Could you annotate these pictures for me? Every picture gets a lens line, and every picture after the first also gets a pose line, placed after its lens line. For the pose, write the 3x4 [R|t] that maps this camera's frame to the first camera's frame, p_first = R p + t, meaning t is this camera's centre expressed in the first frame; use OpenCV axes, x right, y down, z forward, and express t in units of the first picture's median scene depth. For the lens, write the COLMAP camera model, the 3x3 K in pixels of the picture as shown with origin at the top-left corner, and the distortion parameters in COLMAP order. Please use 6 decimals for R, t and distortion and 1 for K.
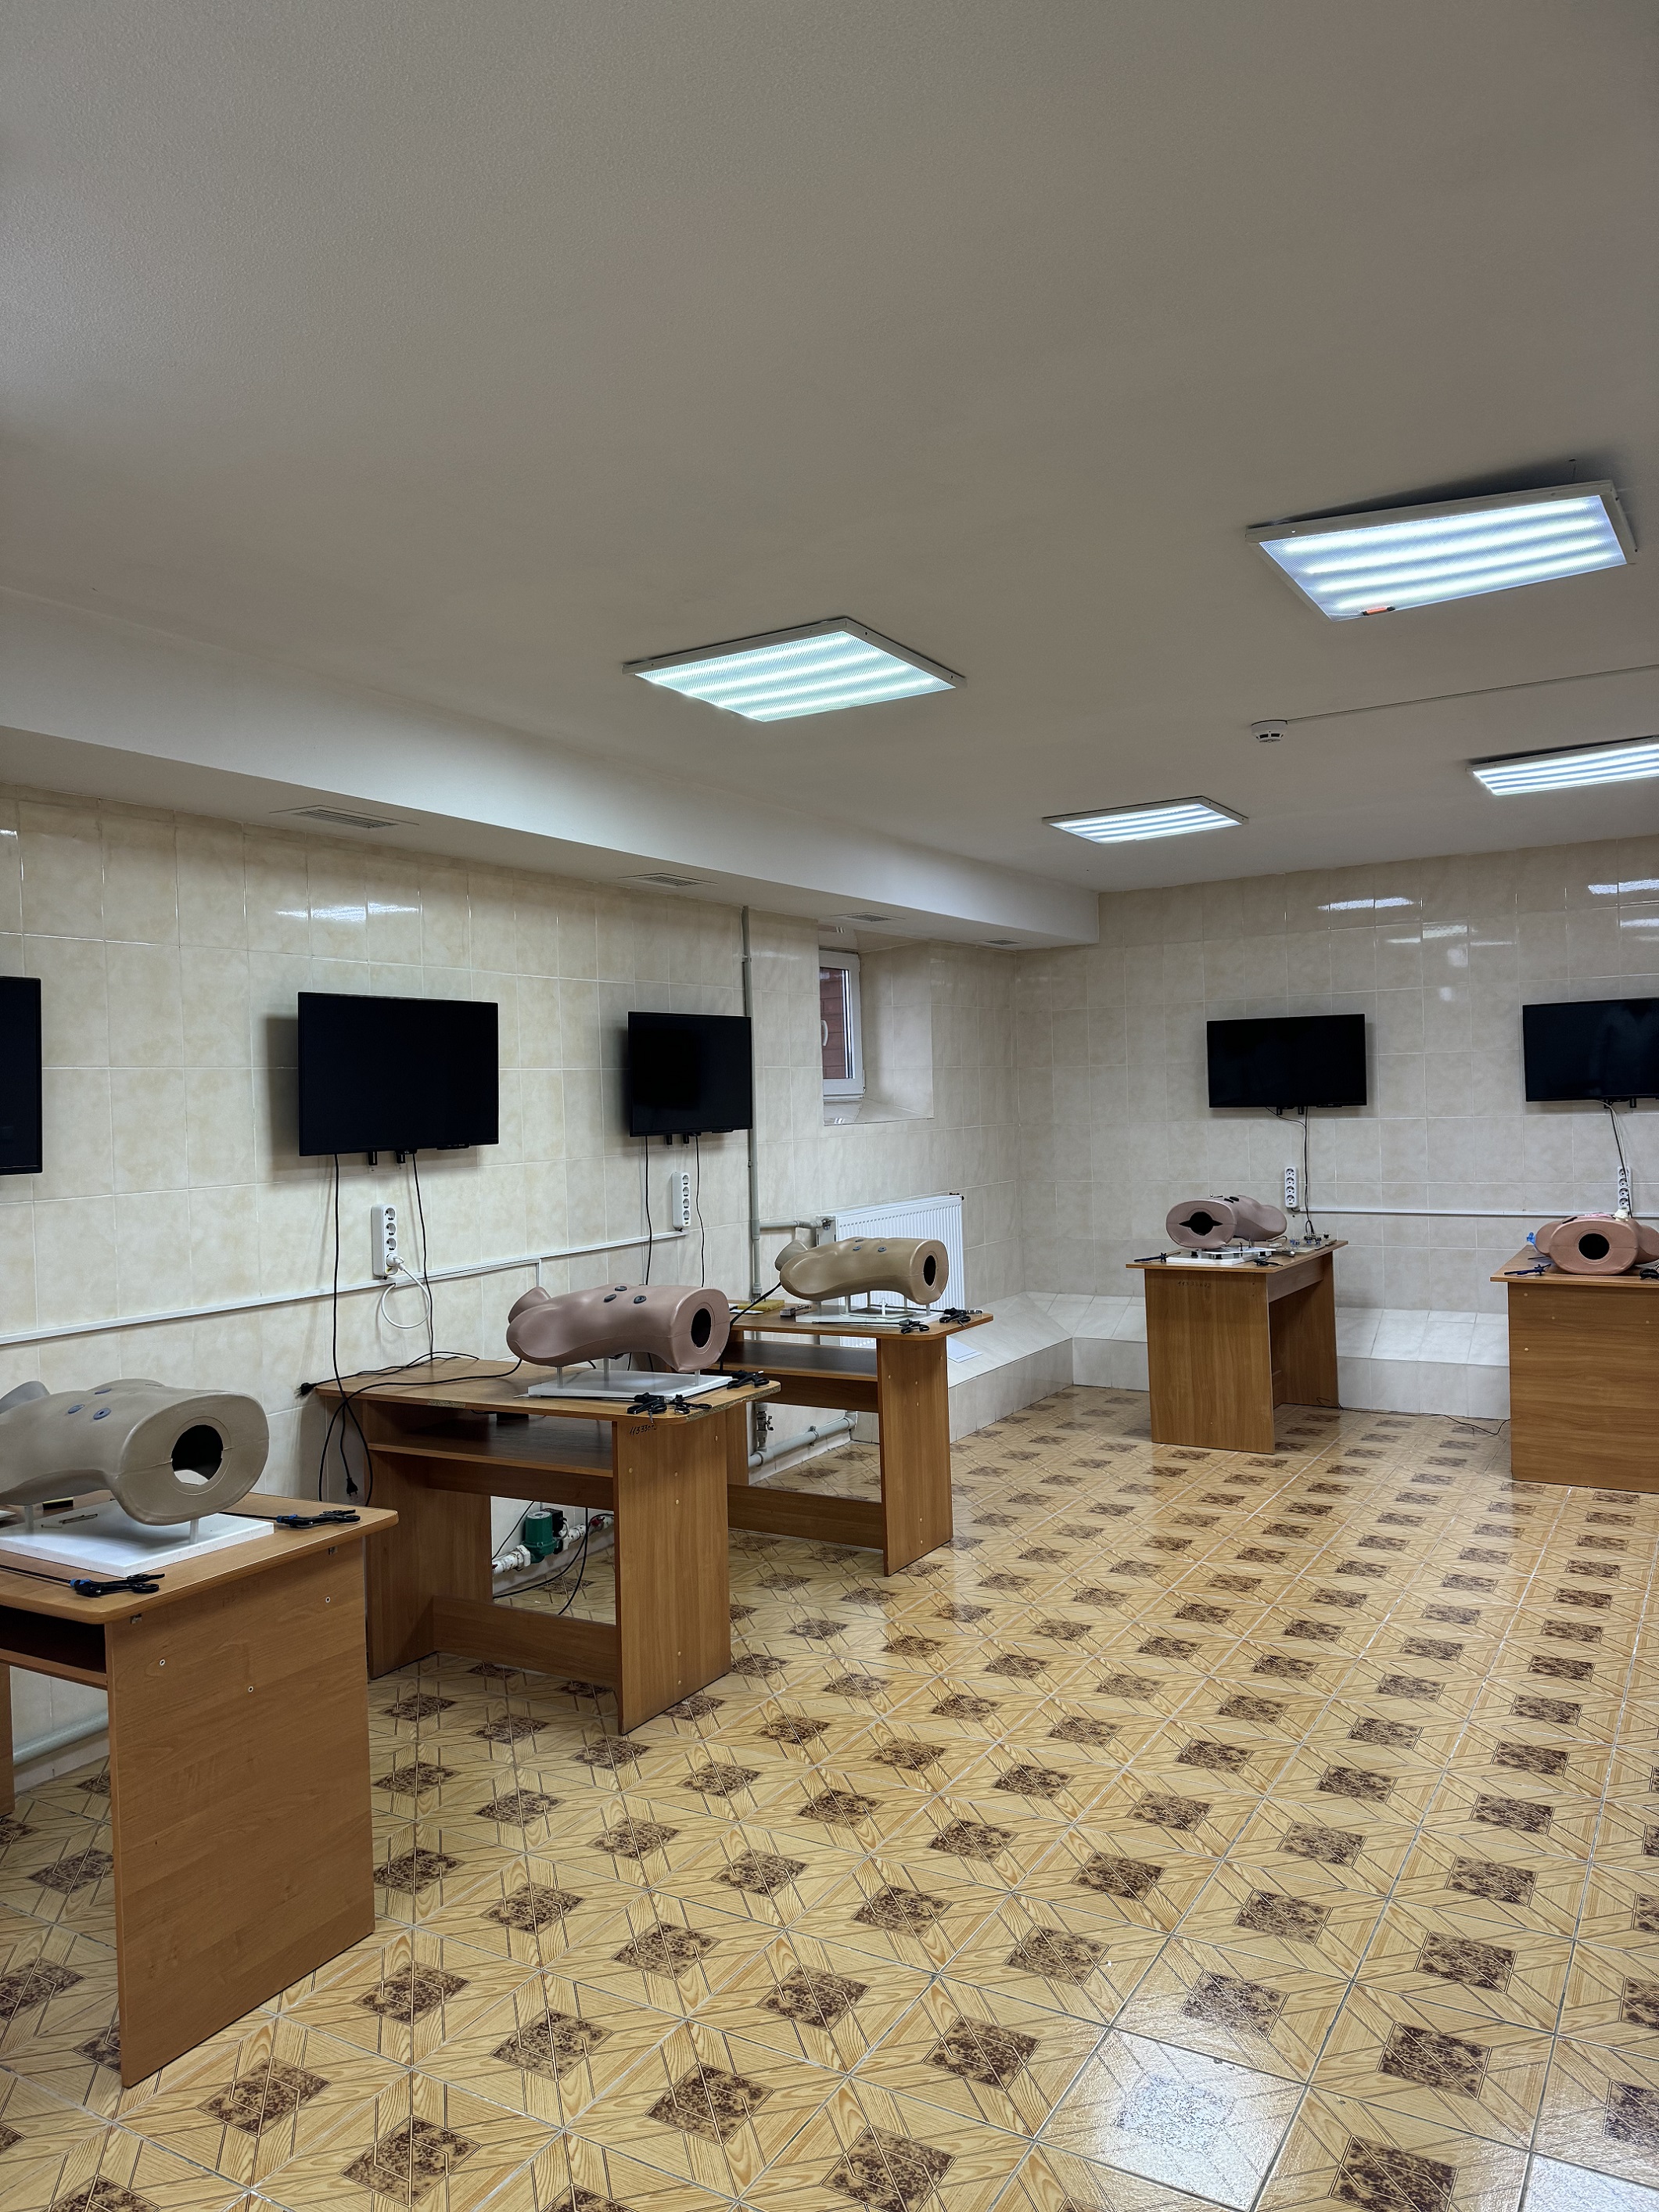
lens RADIAL K [[1563.4, 0, 806.0], [0, 1563.4, 1104.9], [0, 0, 1]] dist [0.051023, -0.040343]
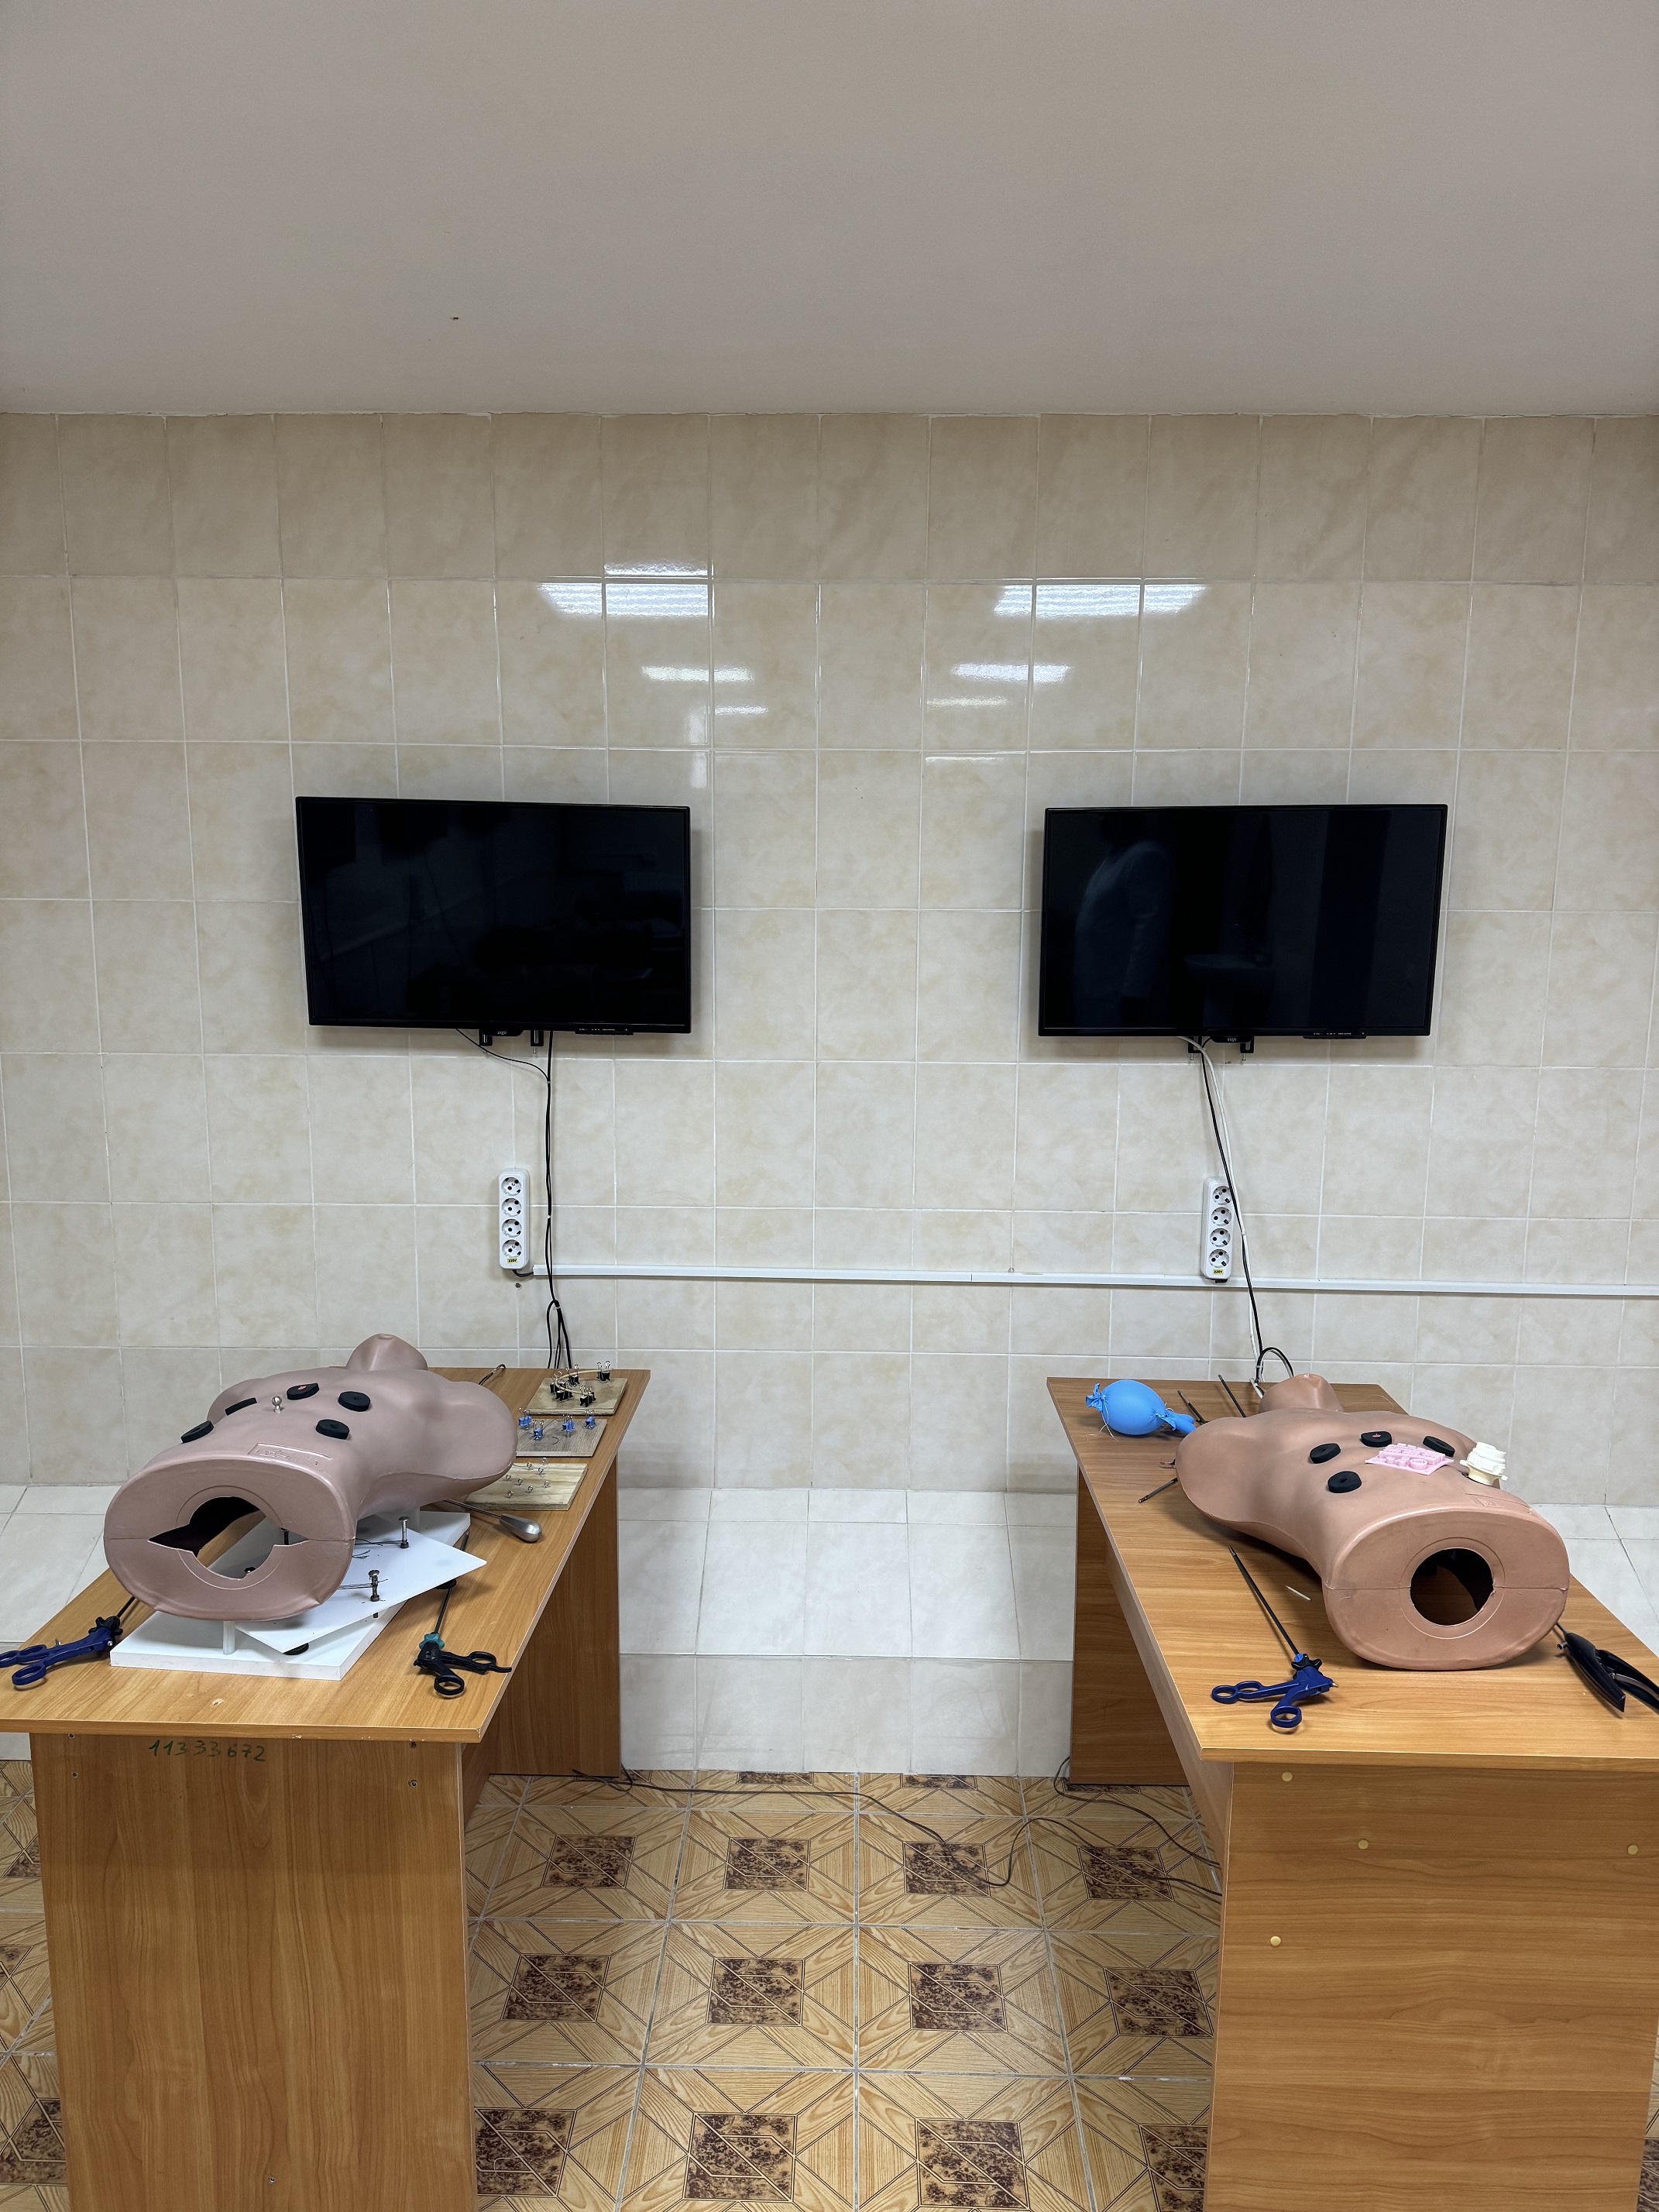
lens RADIAL K [[1563.4, 0, 818.2], [0, 1563.4, 1124.9], [0, 0, 1]] dist [0.051023, -0.040343]
pose [[0.868947, -0.043074, 0.493027, 0.184857], [-0.031377, 0.989406, 0.141741, -0.035896], [-0.493909, -0.138635, 0.858390, 0.638858]]
